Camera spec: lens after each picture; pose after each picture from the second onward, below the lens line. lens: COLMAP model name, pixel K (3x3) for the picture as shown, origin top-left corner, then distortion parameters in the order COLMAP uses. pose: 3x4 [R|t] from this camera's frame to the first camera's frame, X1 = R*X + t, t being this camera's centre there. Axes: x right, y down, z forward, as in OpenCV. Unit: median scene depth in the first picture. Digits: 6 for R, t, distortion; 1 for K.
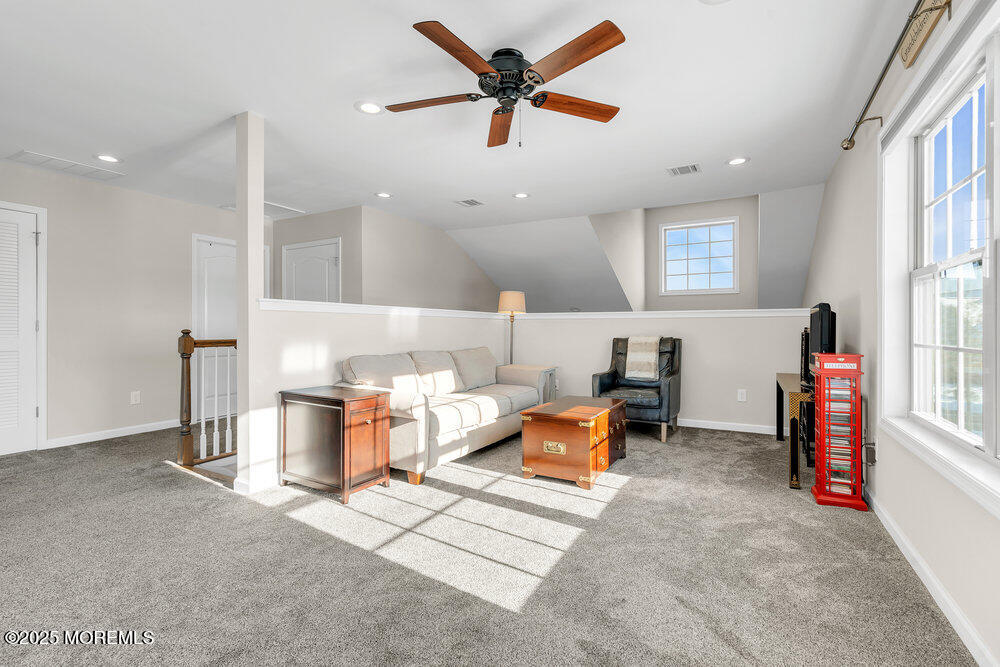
lens RADIAL K [[457.3, 0, 503.4], [0, 457.3, 328.7], [0, 0, 1]] dist [-0.004671, -0.000868]
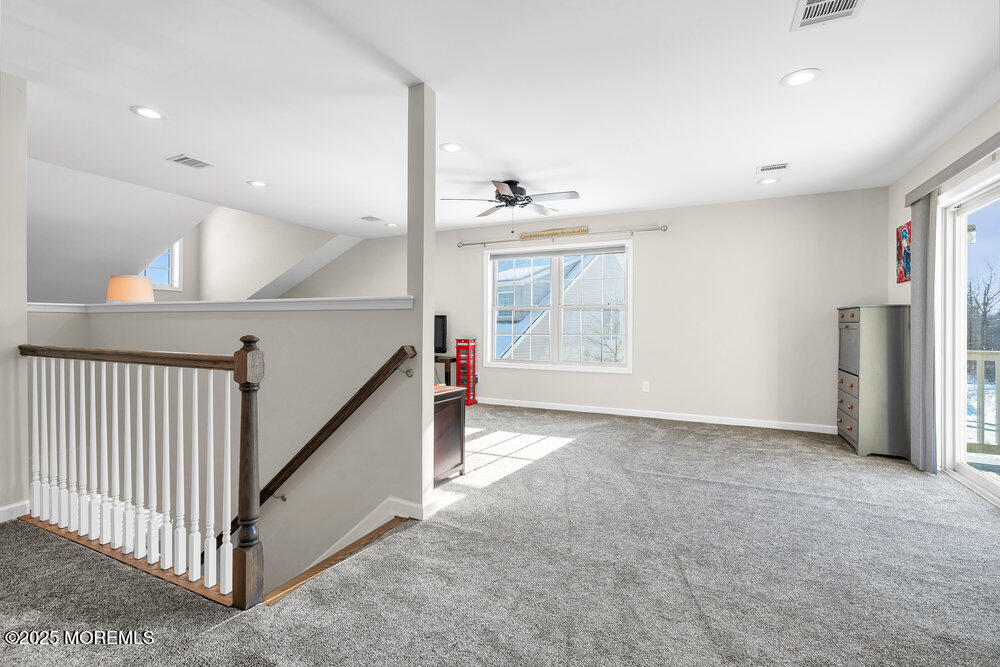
lens RADIAL K [[447.3, 0, 500.5], [0, 447.3, 324.5], [0, 0, 1]] dist [0.000238, 0.000330]
pose [[-0.044127, 0.000238, 0.999026, -1.559301], [0.000663, 1.000000, -0.000209, -0.010876], [-0.999026, 0.000654, -0.044127, 0.969907]]
